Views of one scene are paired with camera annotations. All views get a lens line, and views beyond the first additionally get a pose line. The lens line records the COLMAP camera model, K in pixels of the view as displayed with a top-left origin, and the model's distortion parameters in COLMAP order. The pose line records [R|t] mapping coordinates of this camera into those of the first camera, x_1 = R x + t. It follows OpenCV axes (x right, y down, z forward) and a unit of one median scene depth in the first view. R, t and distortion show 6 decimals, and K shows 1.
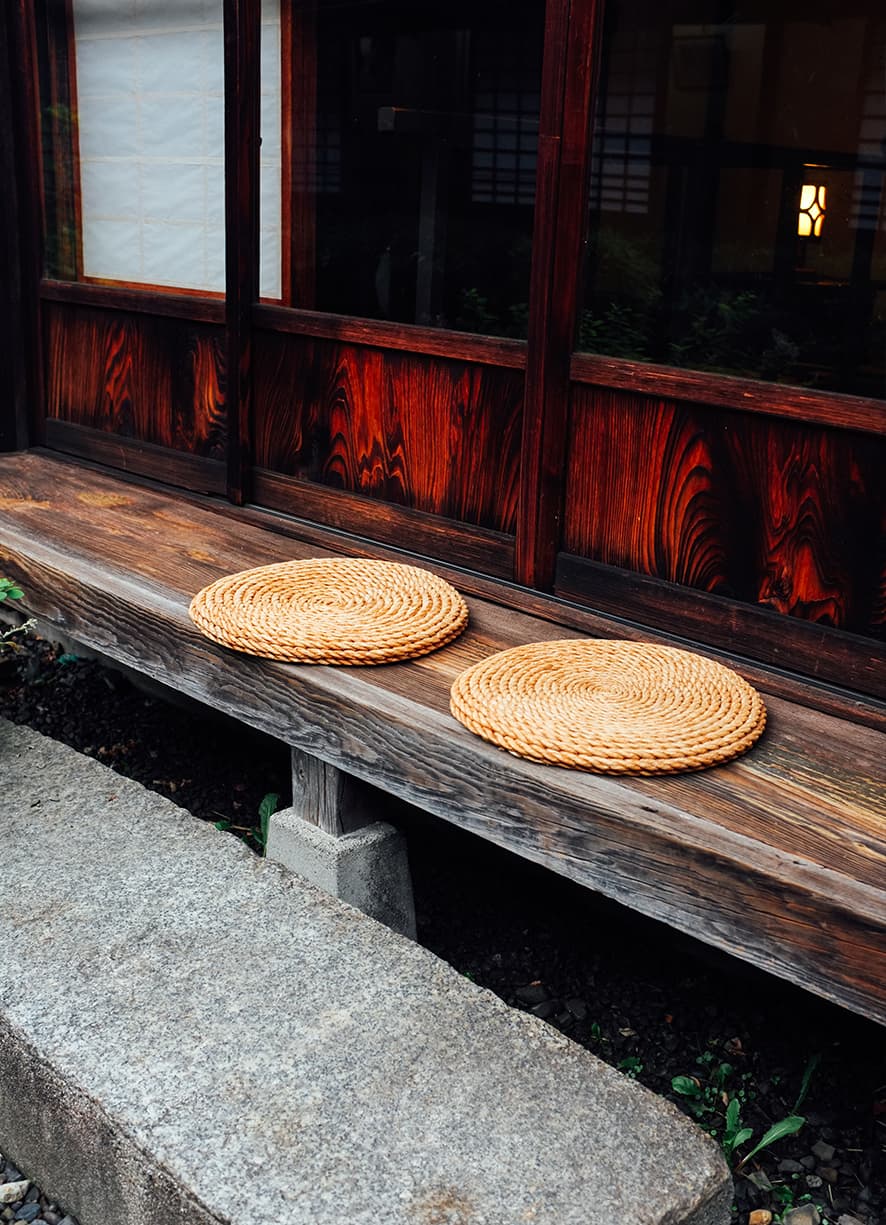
lens RADIAL K [[1379.1, 0, 427.2], [0, 1379.1, 628.3], [0, 0, 1]] dist [-0.124388, 0.209581]
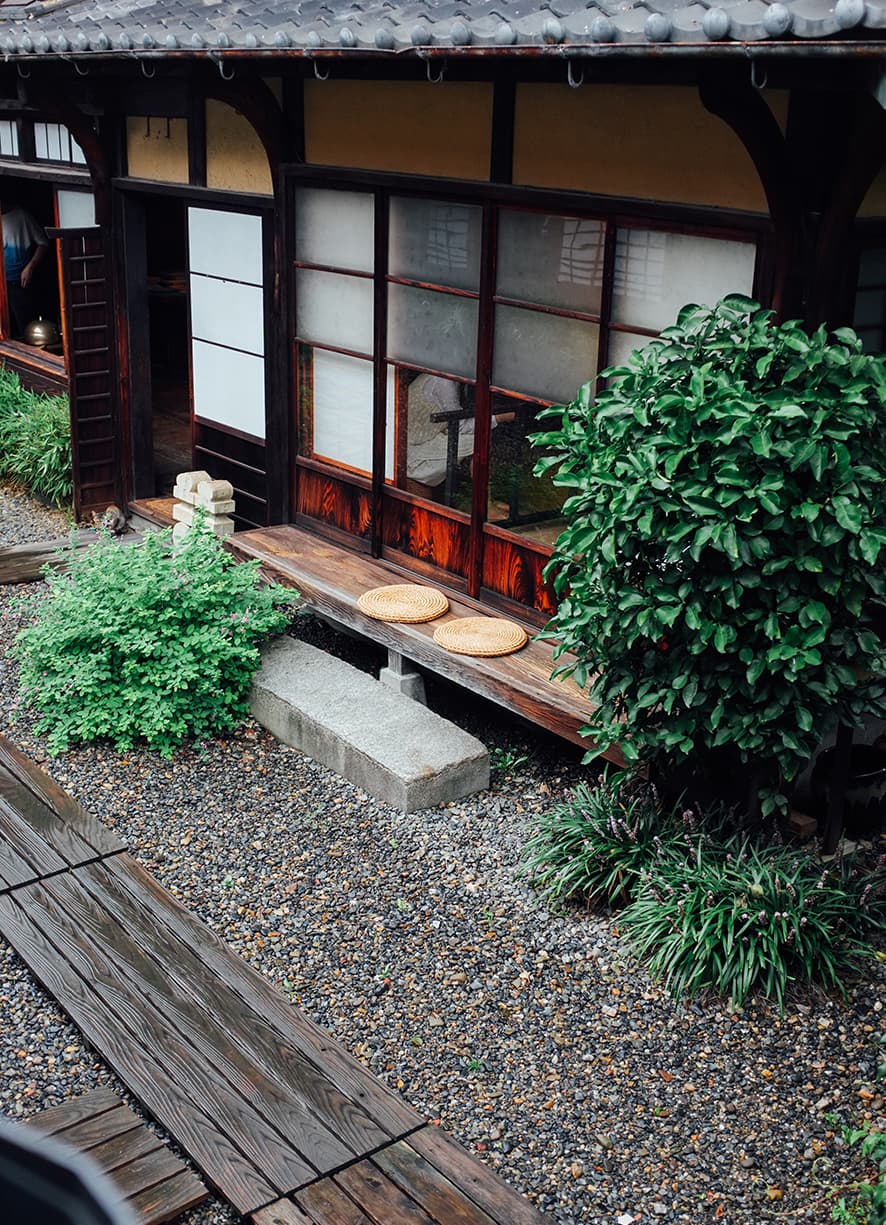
lens RADIAL K [[1394.9, 0, 443.0], [0, 1394.9, 612.5], [0, 0, 1]] dist [-0.126958, 0.175413]
pose [[0.994928, 0.031202, -0.095632, 0.297891], [-0.028213, 0.999075, 0.032446, -0.092749], [0.096556, -0.029583, 0.994888, -1.963483]]
